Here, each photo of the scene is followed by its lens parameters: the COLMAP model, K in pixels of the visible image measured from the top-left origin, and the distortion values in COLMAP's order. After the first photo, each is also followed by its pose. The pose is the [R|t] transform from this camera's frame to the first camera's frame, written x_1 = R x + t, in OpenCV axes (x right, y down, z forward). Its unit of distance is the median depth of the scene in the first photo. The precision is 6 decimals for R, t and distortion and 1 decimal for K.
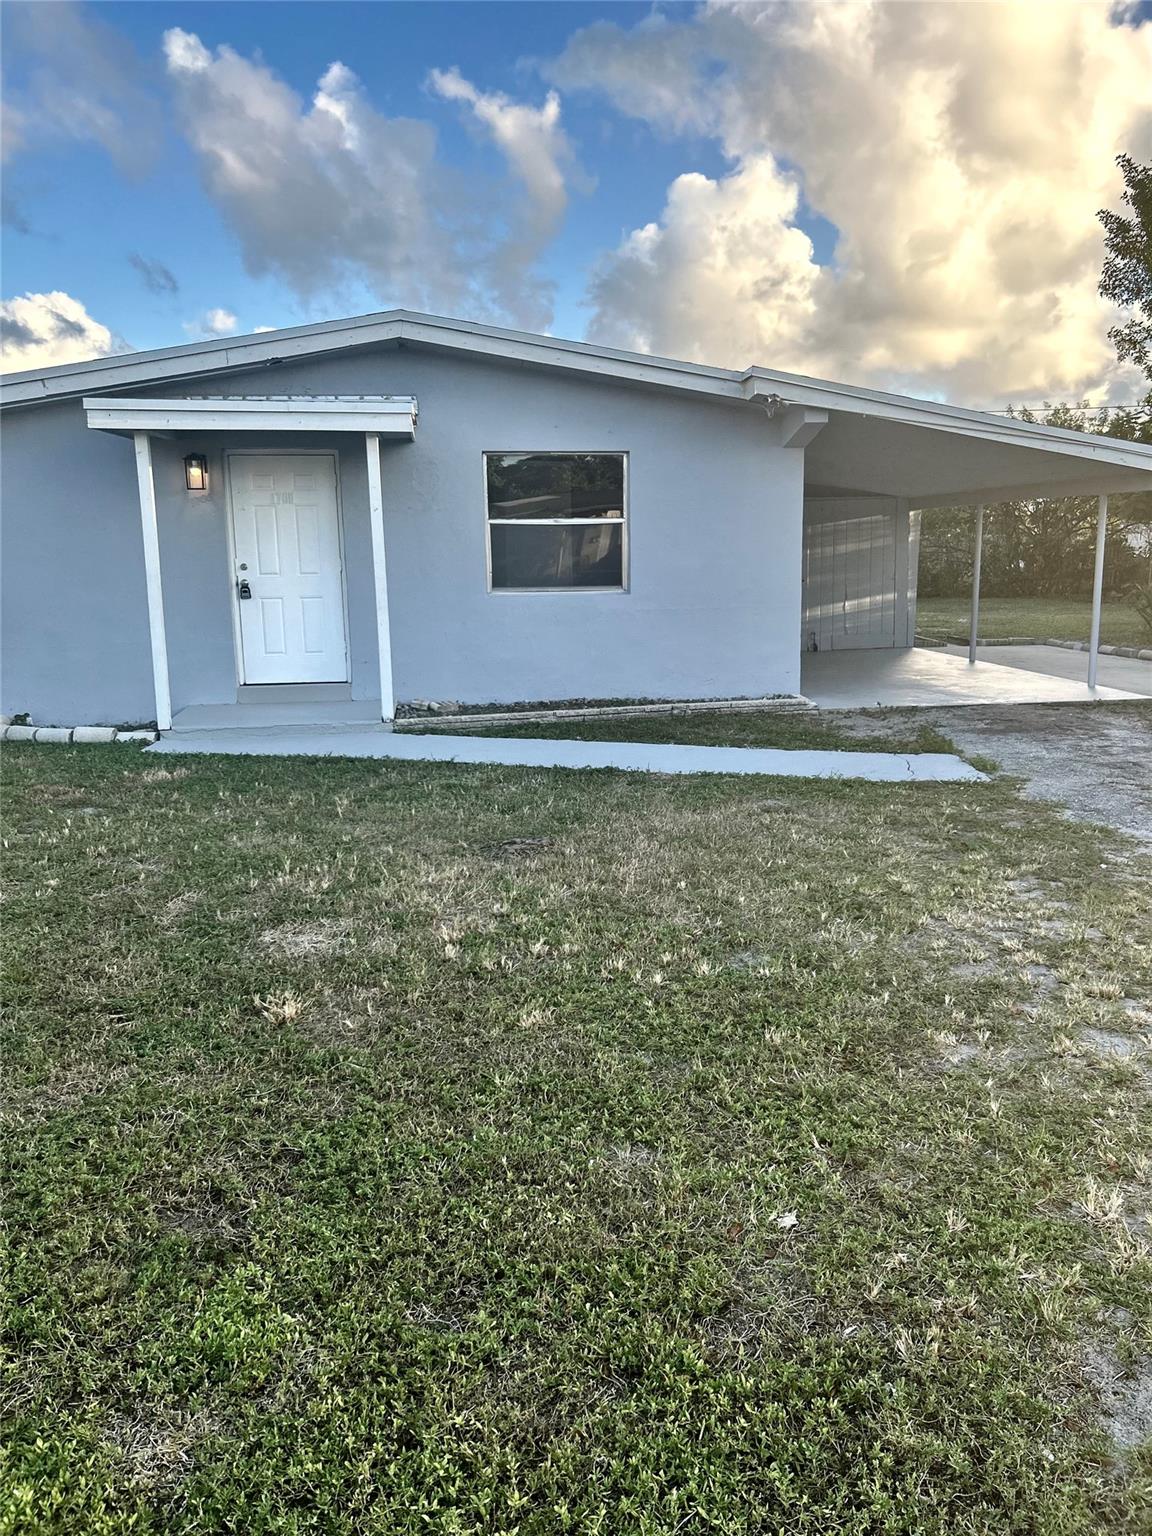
lens RADIAL K [[1156.7, 0, 586.5], [0, 1156.7, 773.6], [0, 0, 1]] dist [0.045256, -0.030130]
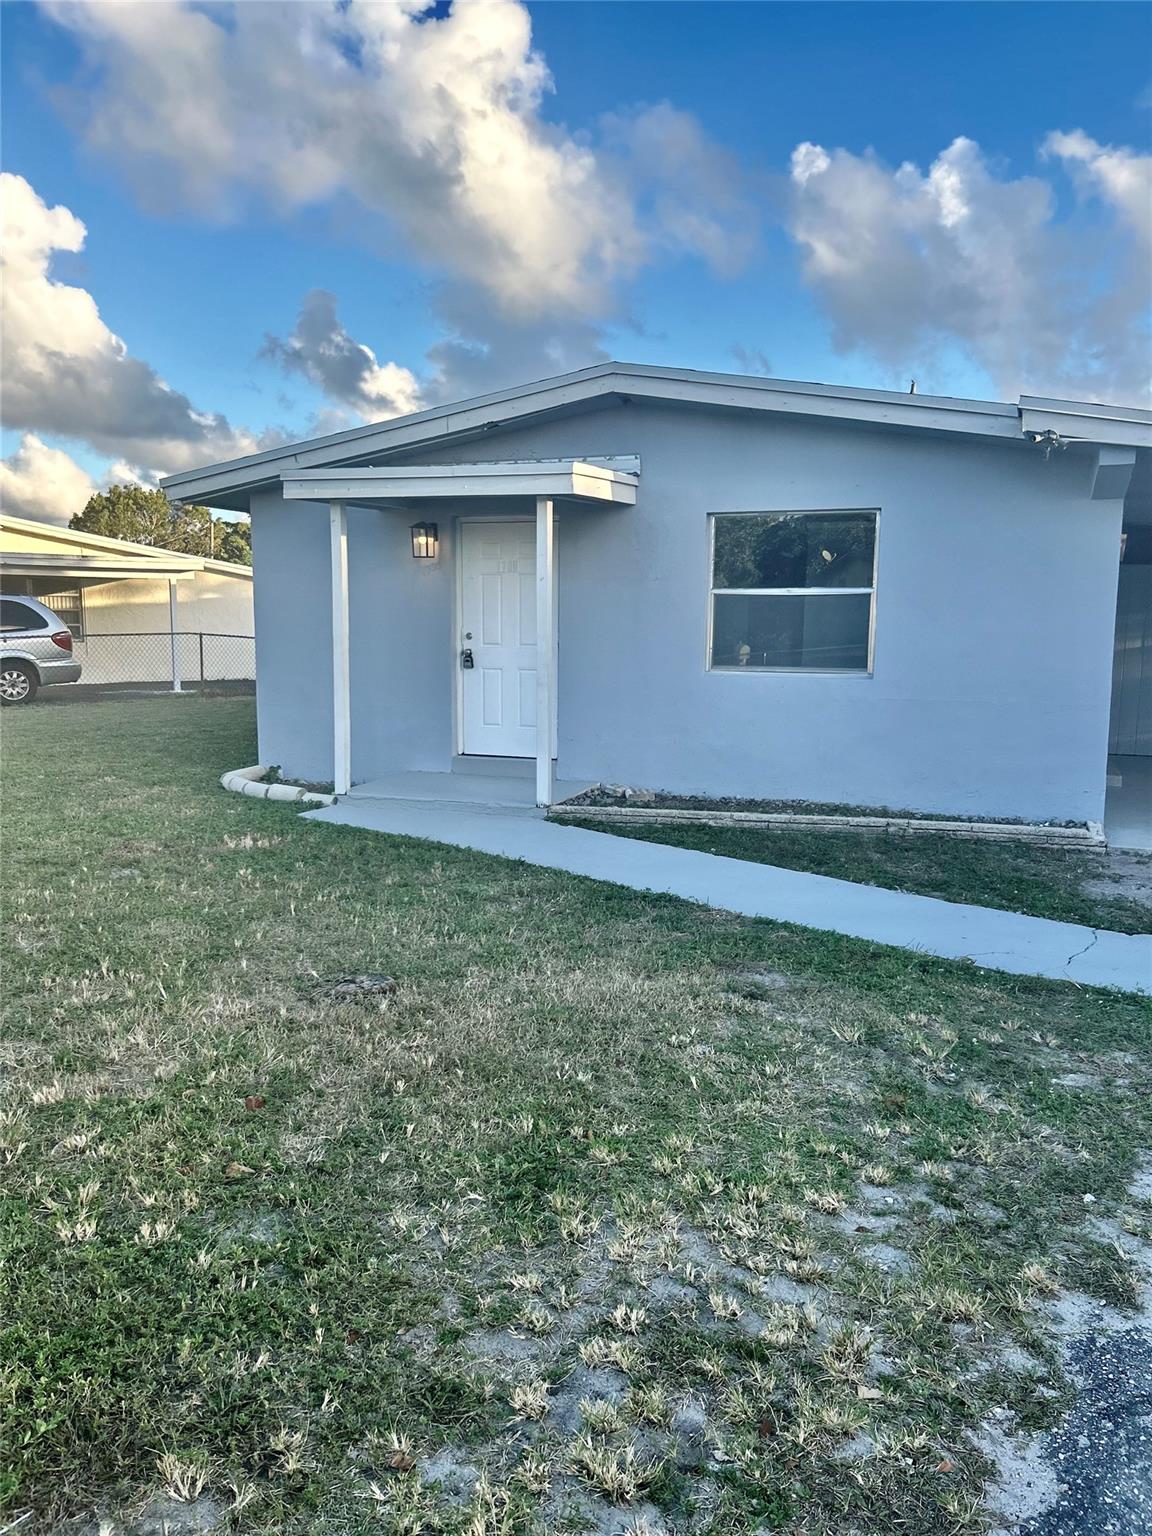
lens RADIAL K [[1156.7, 0, 570.9], [0, 1156.7, 763.1], [0, 0, 1]] dist [0.045256, -0.030130]
pose [[0.883545, 0.078889, -0.461654, 0.239938], [-0.109751, 0.993140, -0.040339, -0.040713], [0.455304, 0.086308, 0.886143, 0.184142]]
